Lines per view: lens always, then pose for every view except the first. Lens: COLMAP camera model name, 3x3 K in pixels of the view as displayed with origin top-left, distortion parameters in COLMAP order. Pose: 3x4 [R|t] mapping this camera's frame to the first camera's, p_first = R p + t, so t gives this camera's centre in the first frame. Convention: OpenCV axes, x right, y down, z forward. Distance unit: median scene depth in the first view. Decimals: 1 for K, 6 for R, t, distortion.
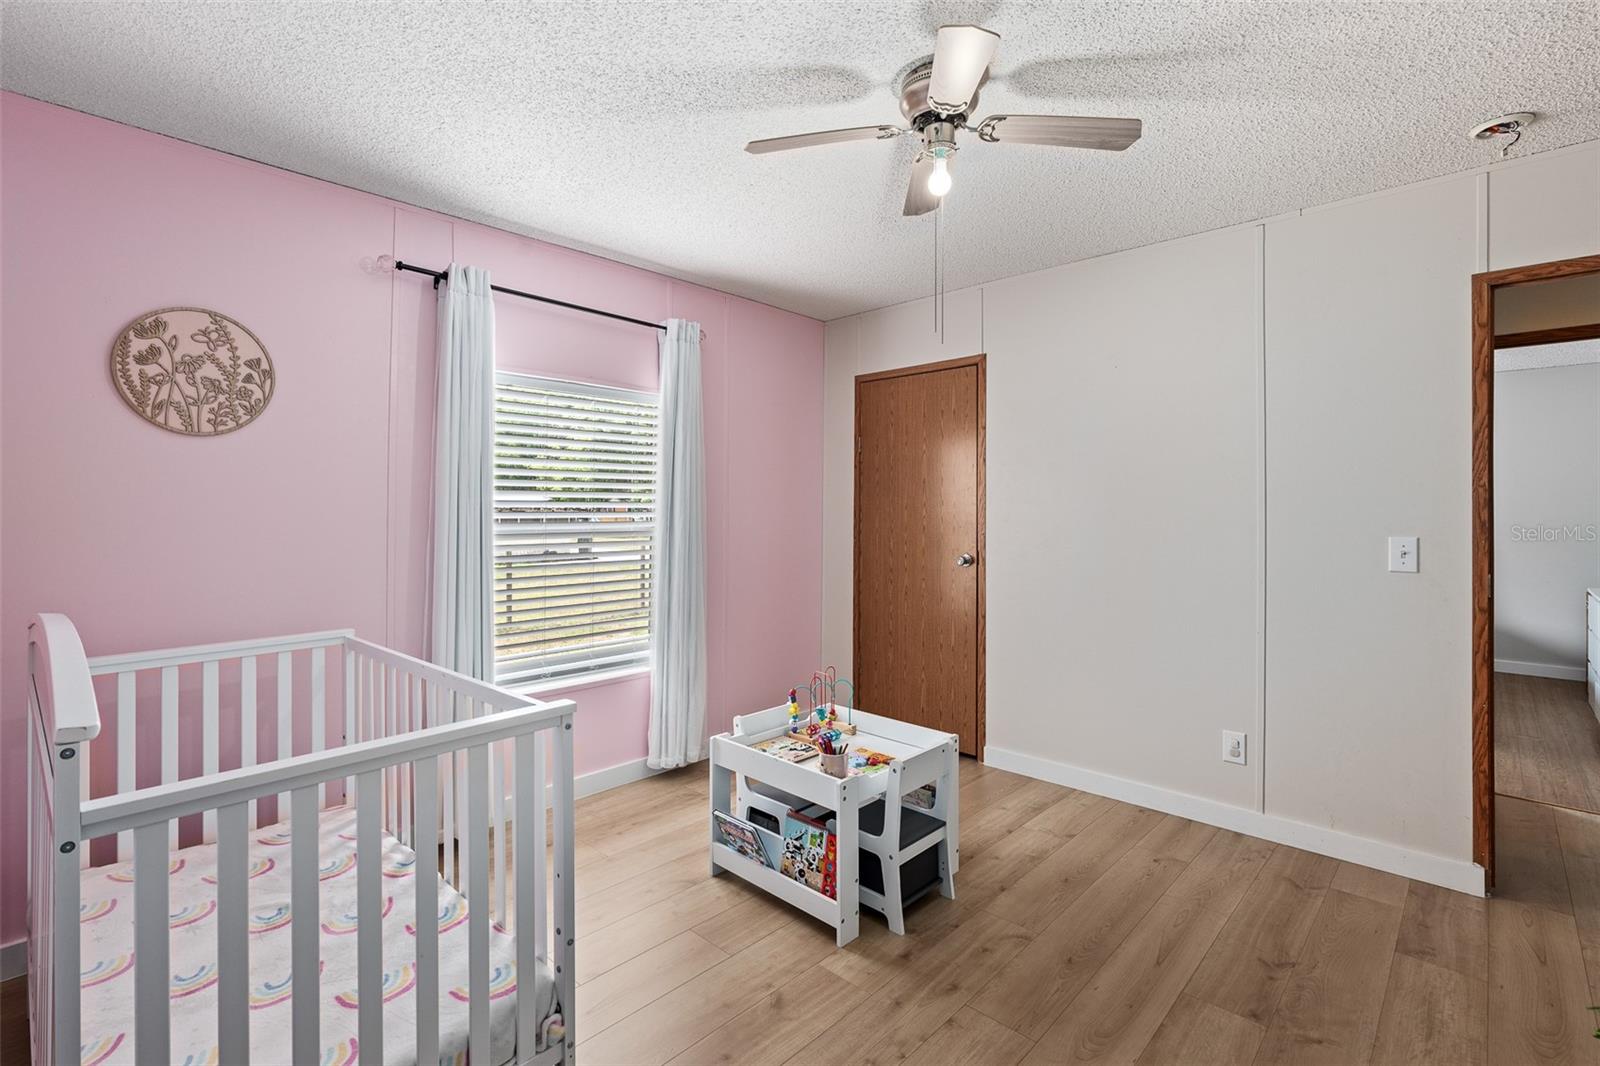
lens RADIAL K [[723.4, 0, 812.8], [0, 723.4, 508.4], [0, 0, 1]] dist [-0.007097, 0.002017]
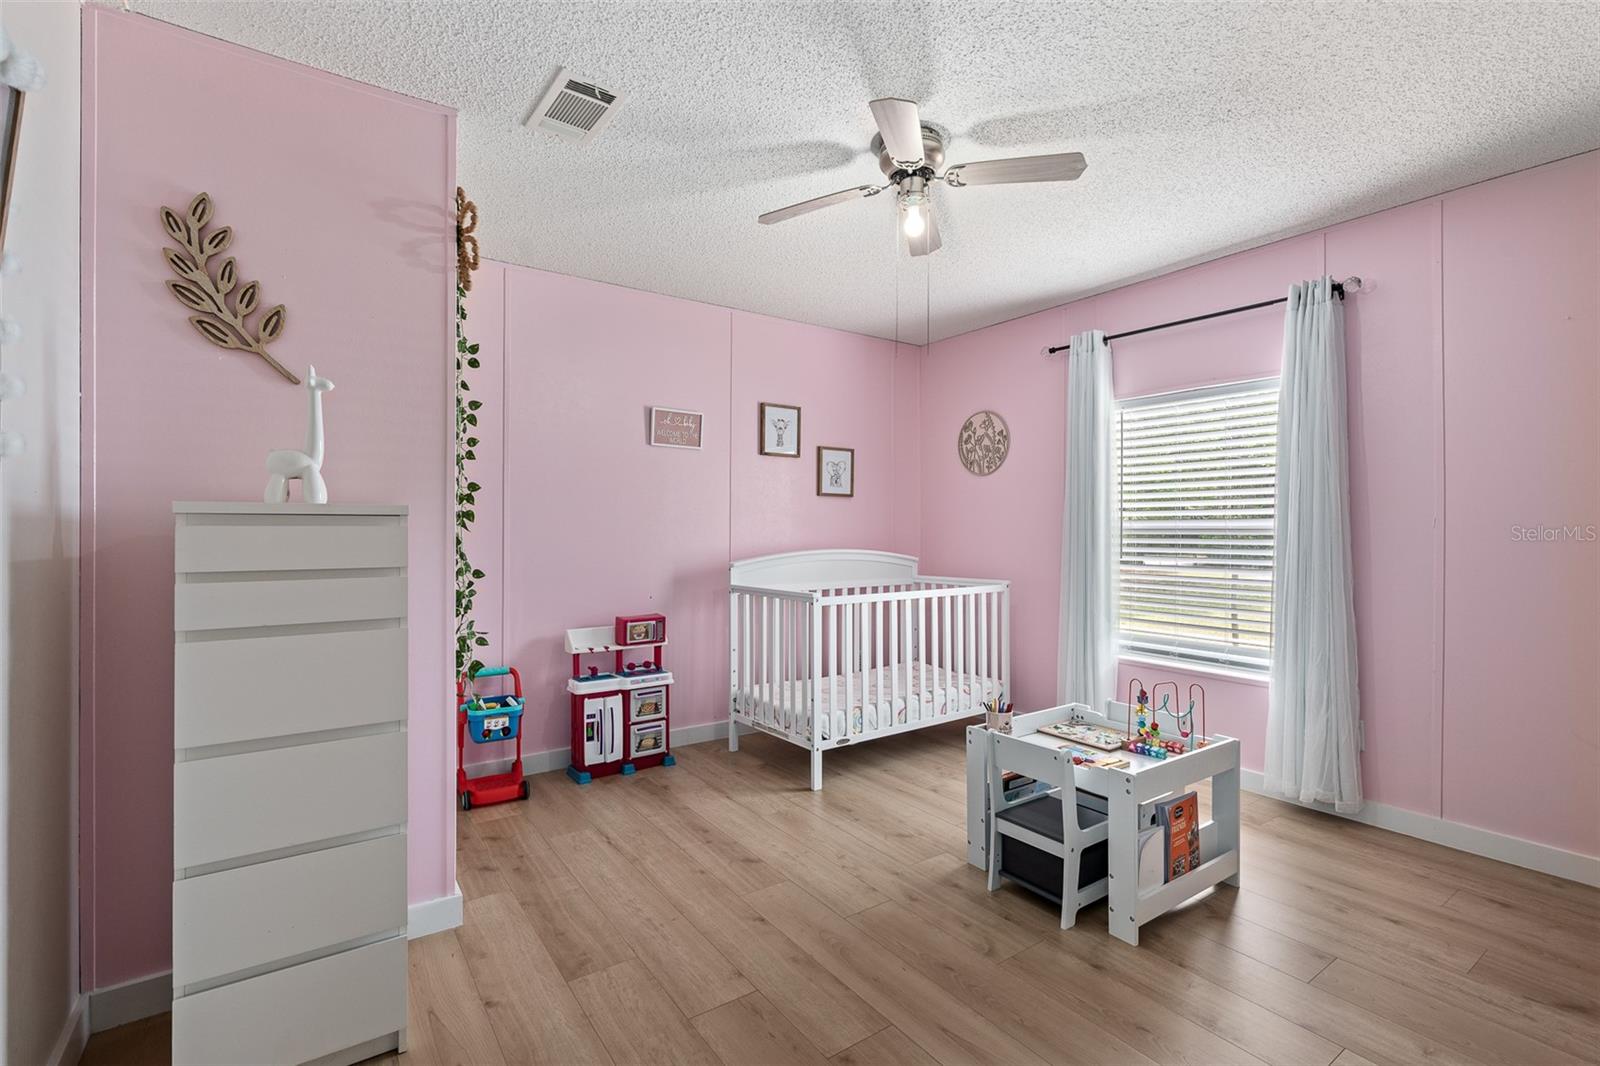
lens RADIAL K [[723.4, 0, 794.2], [0, 723.4, 531.1], [0, 0, 1]] dist [-0.007097, 0.002017]
pose [[-0.206869, 0.004314, -0.978359, 1.212105], [0.004178, 0.999985, 0.003526, 0.043686], [0.978360, -0.003359, -0.206883, 0.913162]]
